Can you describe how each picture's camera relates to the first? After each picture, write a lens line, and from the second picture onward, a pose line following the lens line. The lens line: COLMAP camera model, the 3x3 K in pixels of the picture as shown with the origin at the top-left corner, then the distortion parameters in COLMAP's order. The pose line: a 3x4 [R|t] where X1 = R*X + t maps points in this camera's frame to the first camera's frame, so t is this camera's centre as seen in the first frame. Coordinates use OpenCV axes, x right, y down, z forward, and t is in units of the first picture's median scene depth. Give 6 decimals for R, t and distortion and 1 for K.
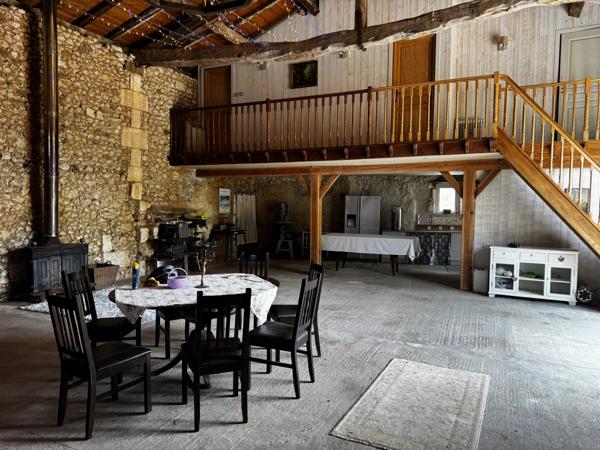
lens RADIAL K [[449.1, 0, 300.0], [0, 449.1, 225.0], [0, 0, 1]] dist [0.006164, -0.001278]
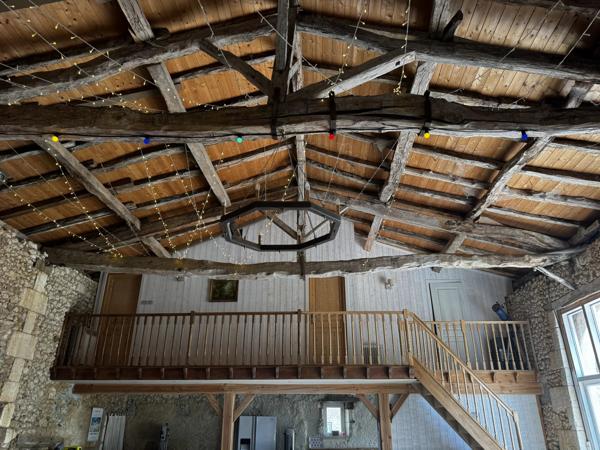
lens RADIAL K [[443.6, 0, 300.0], [0, 443.6, 225.0], [0, 0, 1]] dist [0.041918, -0.004426]
pose [[0.918086, 0.154956, 0.364838, -0.234452], [0.020900, 0.900217, -0.434940, -0.019216], [-0.395830, 0.406937, 0.823238, 0.015157]]
